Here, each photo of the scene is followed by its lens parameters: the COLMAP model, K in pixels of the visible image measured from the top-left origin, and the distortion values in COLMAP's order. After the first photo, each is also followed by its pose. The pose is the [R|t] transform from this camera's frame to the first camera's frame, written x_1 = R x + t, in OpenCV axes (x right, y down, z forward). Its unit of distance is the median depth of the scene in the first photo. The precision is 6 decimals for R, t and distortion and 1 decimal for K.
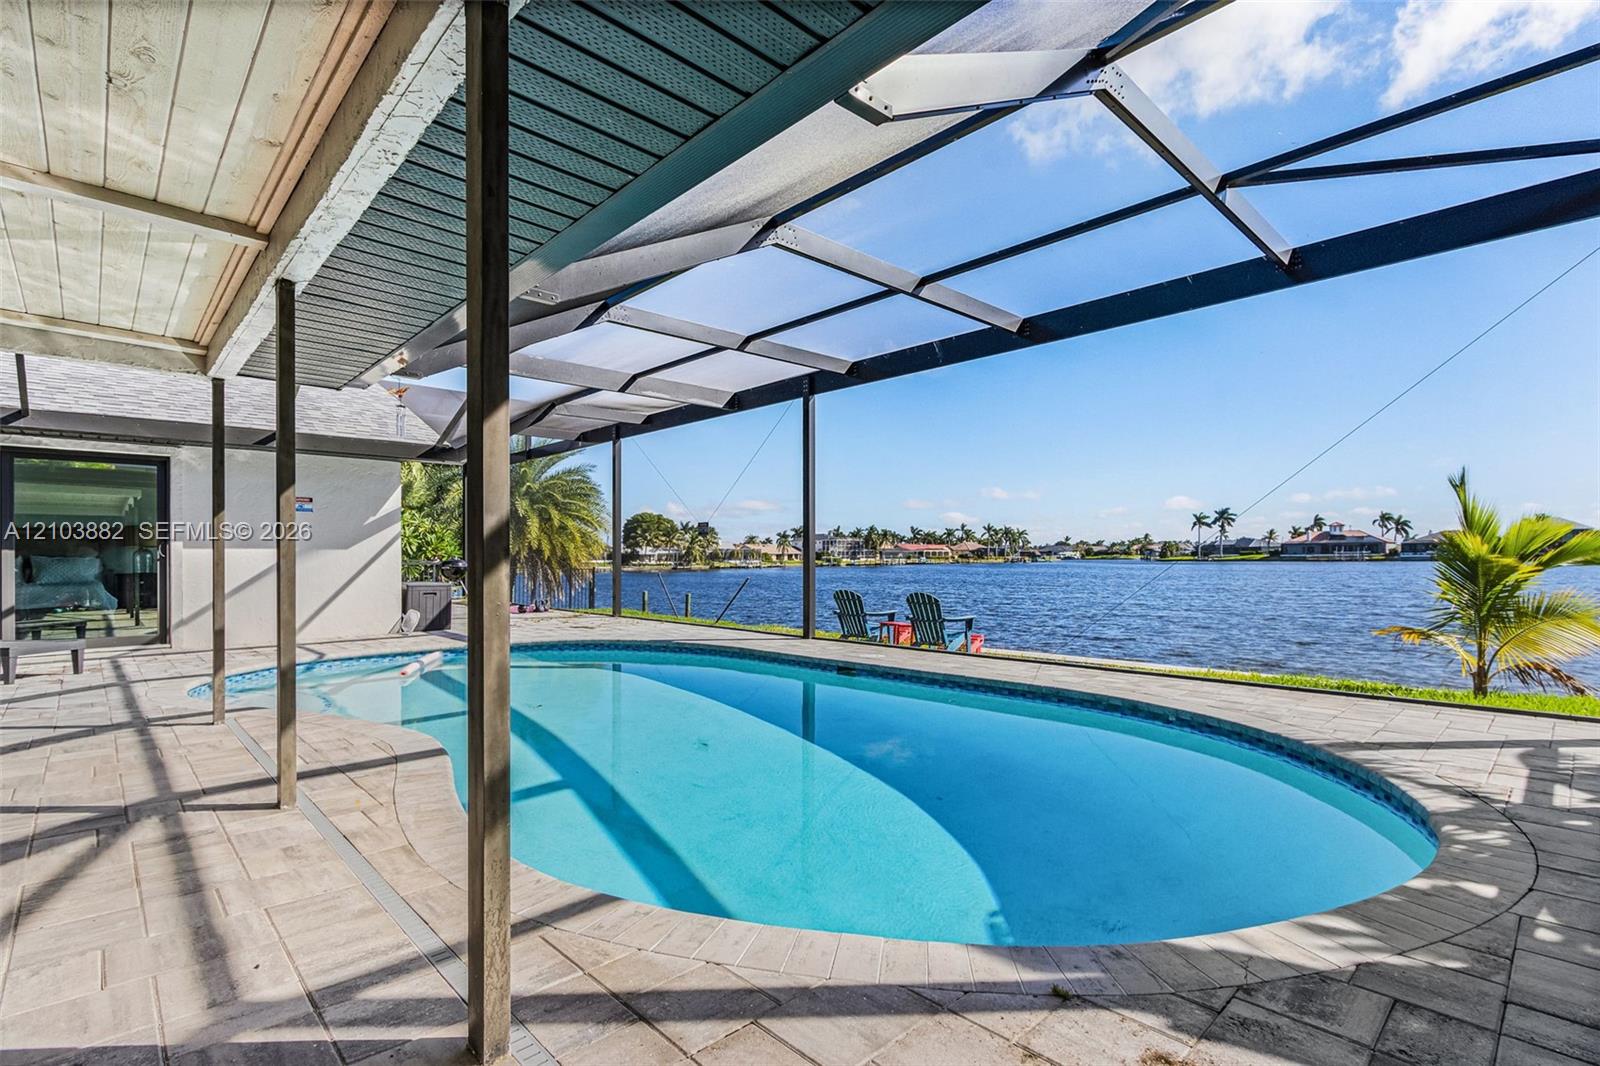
lens RADIAL K [[740.3, 0, 800.2], [0, 740.3, 558.6], [0, 0, 1]] dist [0.002772, 0.000293]
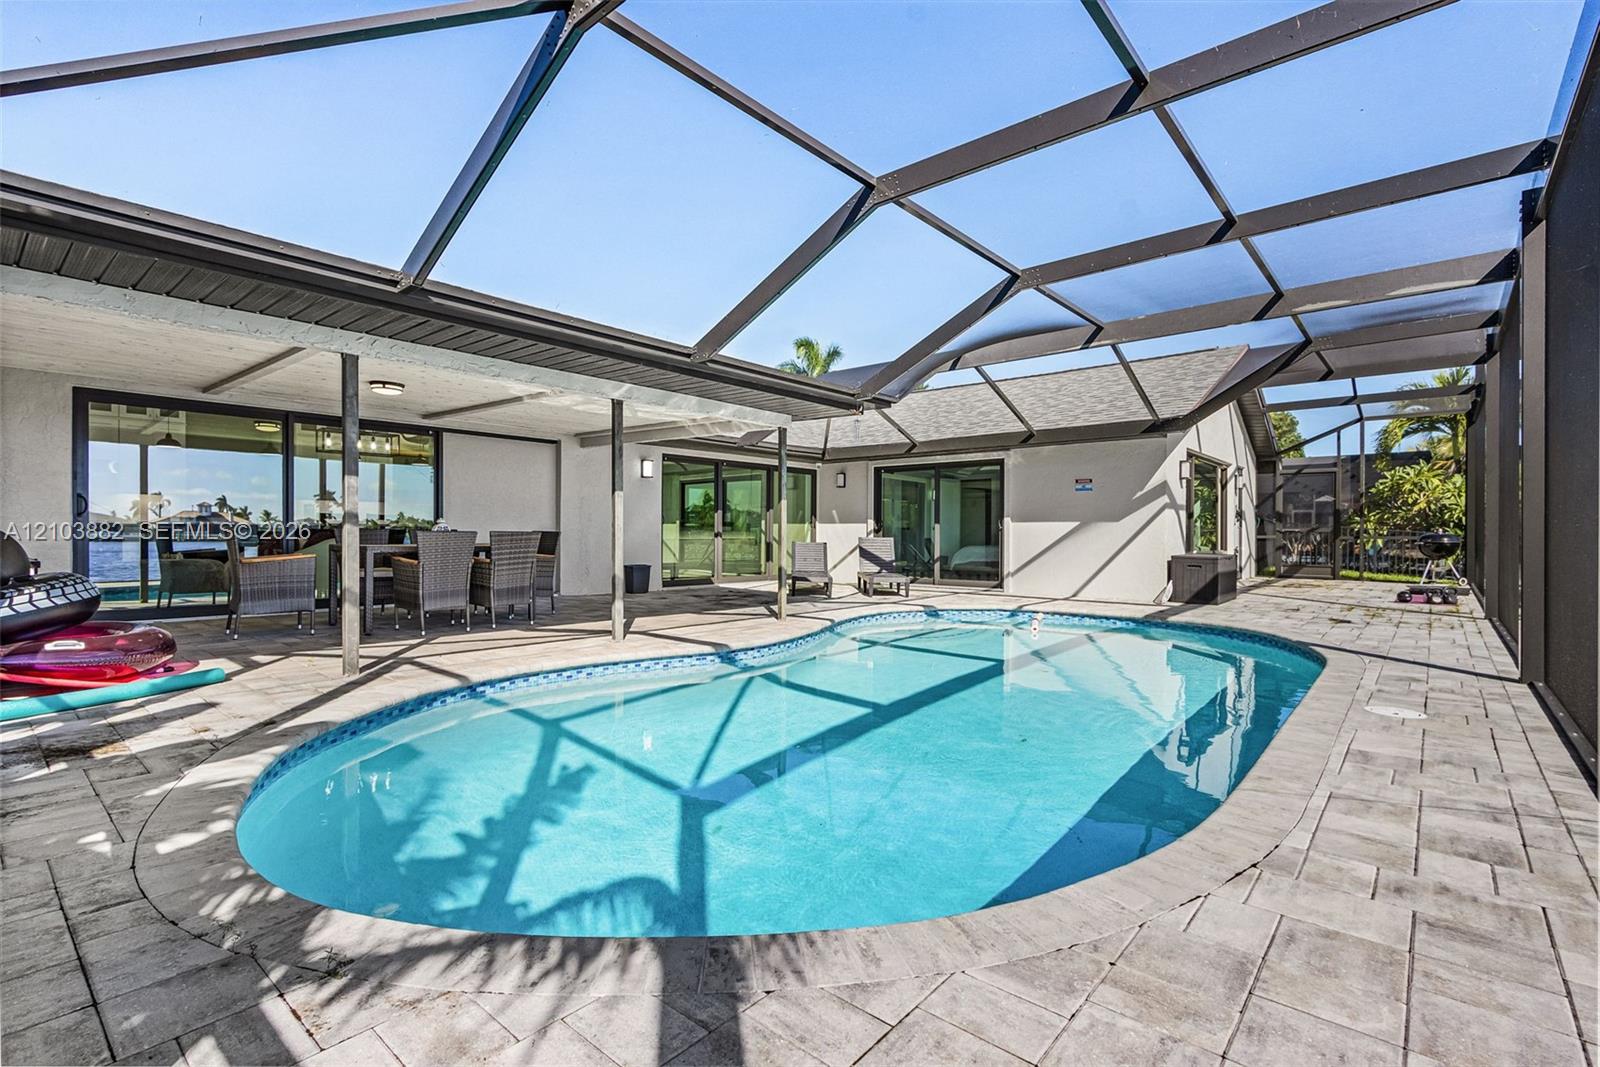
lens RADIAL K [[740.3, 0, 796.2], [0, 740.3, 534.8], [0, 0, 1]] dist [0.002772, 0.000293]
pose [[0.094144, 0.007047, -0.995534, 1.222913], [-0.003048, 0.999972, 0.006790, 0.003807], [0.995554, 0.002396, 0.094162, 1.068880]]
